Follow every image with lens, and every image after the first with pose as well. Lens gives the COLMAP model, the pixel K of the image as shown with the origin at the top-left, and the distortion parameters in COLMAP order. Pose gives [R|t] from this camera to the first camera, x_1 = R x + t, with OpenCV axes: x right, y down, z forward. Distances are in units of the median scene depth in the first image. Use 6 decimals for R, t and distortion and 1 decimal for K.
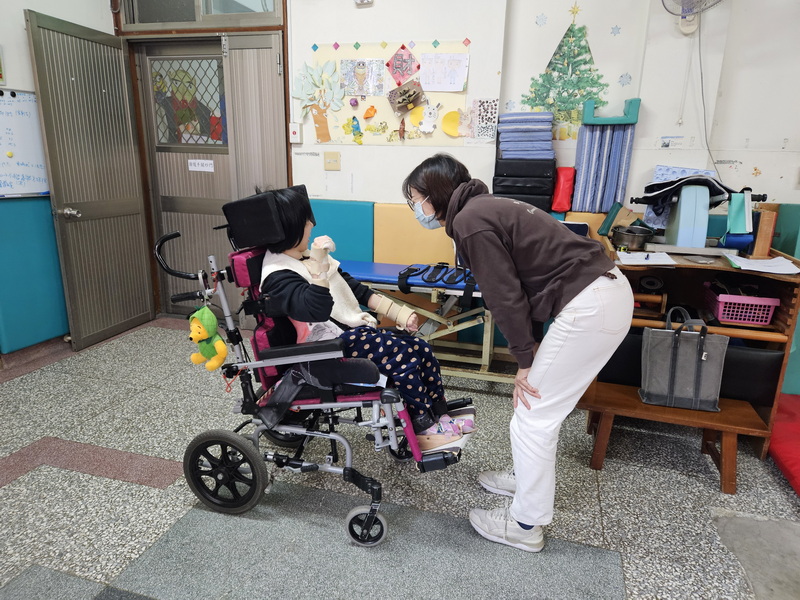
lens RADIAL K [[544.4, 0, 399.4], [0, 544.4, 300.2], [0, 0, 1]] dist [0.011251, 0.007091]
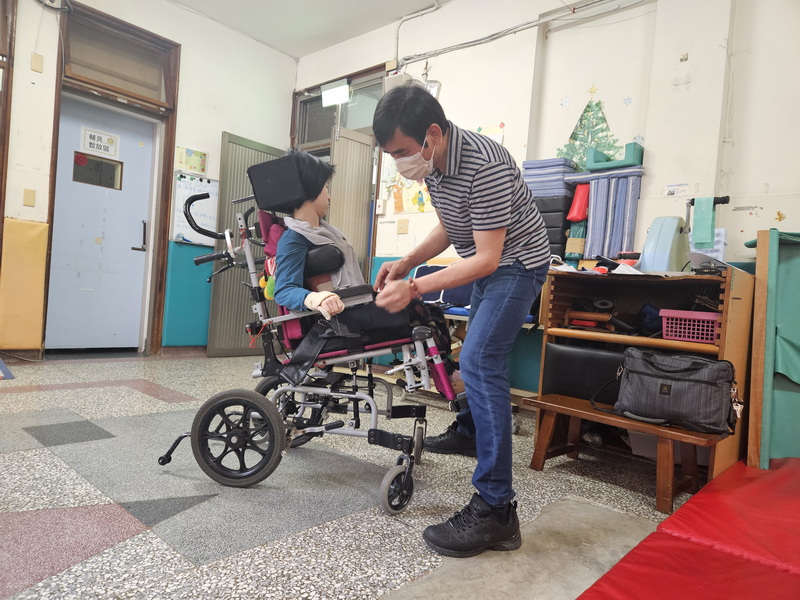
lens RADIAL K [[544.4, 0, 402.4], [0, 544.4, 303.8], [0, 0, 1]] dist [0.011251, 0.007091]
pose [[0.898721, 0.047921, -0.435894, 0.474985], [-0.163033, 0.959274, -0.230679, 0.222225], [0.407088, 0.278381, 0.869933, -0.028307]]
